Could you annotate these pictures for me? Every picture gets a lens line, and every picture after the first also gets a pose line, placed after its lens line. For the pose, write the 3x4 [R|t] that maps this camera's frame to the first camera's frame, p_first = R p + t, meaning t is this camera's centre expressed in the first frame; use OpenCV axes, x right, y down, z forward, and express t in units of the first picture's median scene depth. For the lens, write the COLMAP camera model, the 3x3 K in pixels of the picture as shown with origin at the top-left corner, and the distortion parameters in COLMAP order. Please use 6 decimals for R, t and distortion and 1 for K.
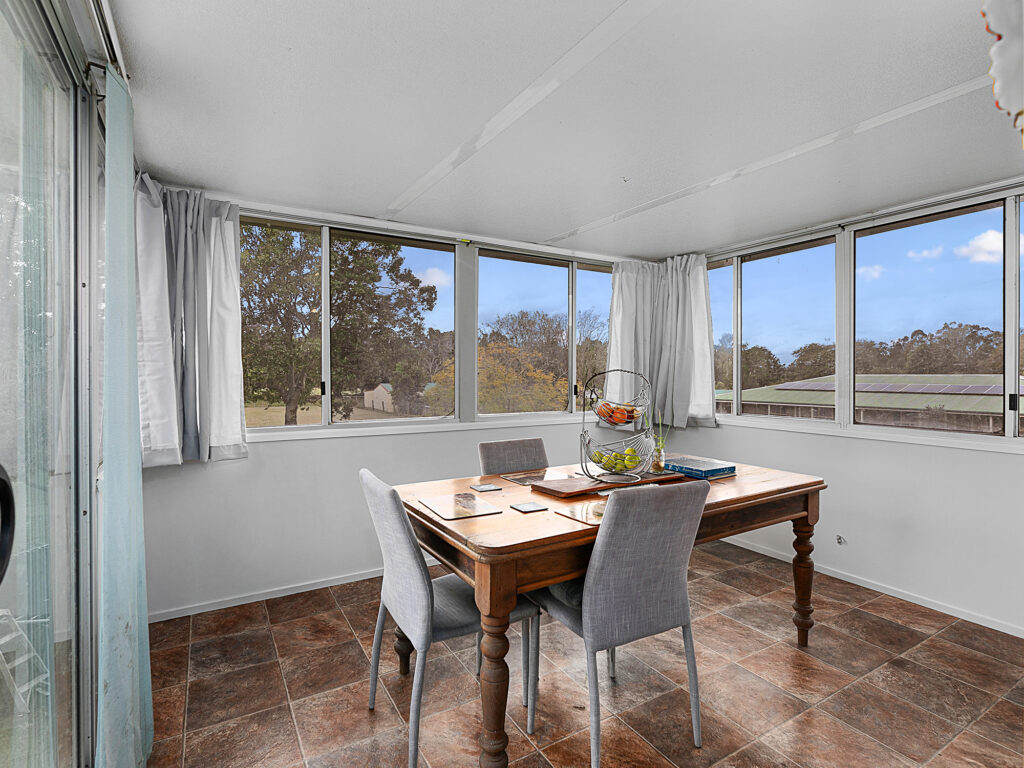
lens RADIAL K [[518.3, 0, 511.1], [0, 518.3, 378.9], [0, 0, 1]] dist [-0.002861, 0.000945]
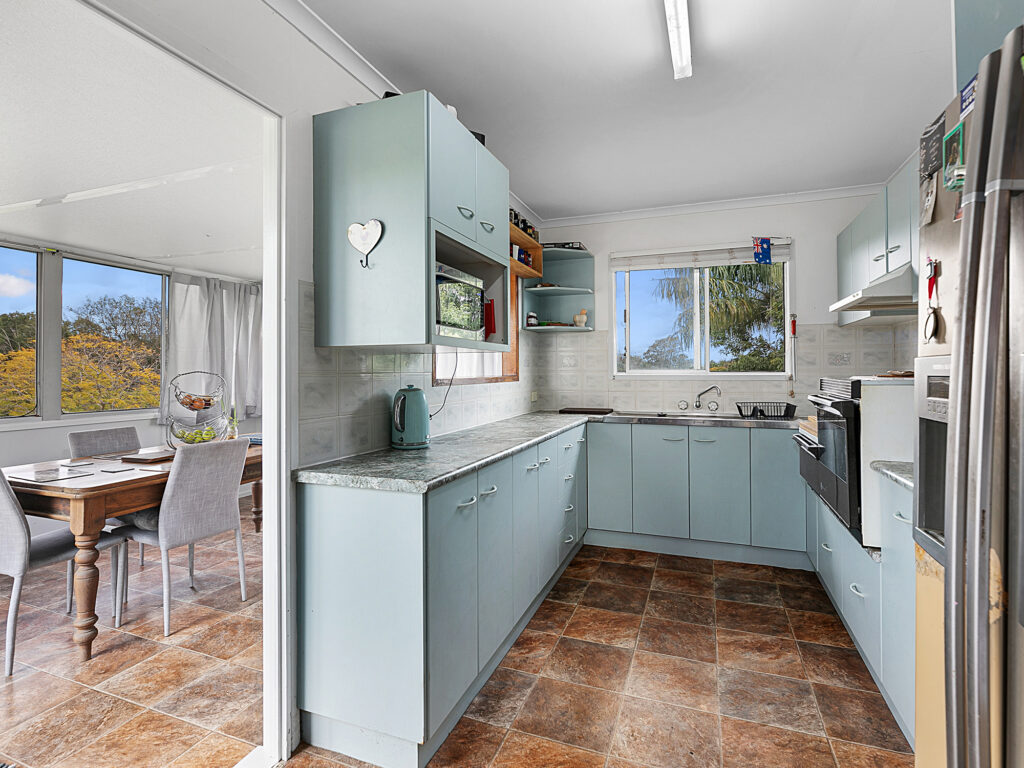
lens RADIAL K [[518.3, 0, 502.9], [0, 518.3, 368.1], [0, 0, 1]] dist [-0.002861, 0.000945]
pose [[0.794673, 0.004120, 0.607024, 0.008850], [0.006982, 0.999849, -0.015927, 0.001407], [-0.606997, 0.016895, 0.794524, -0.637951]]
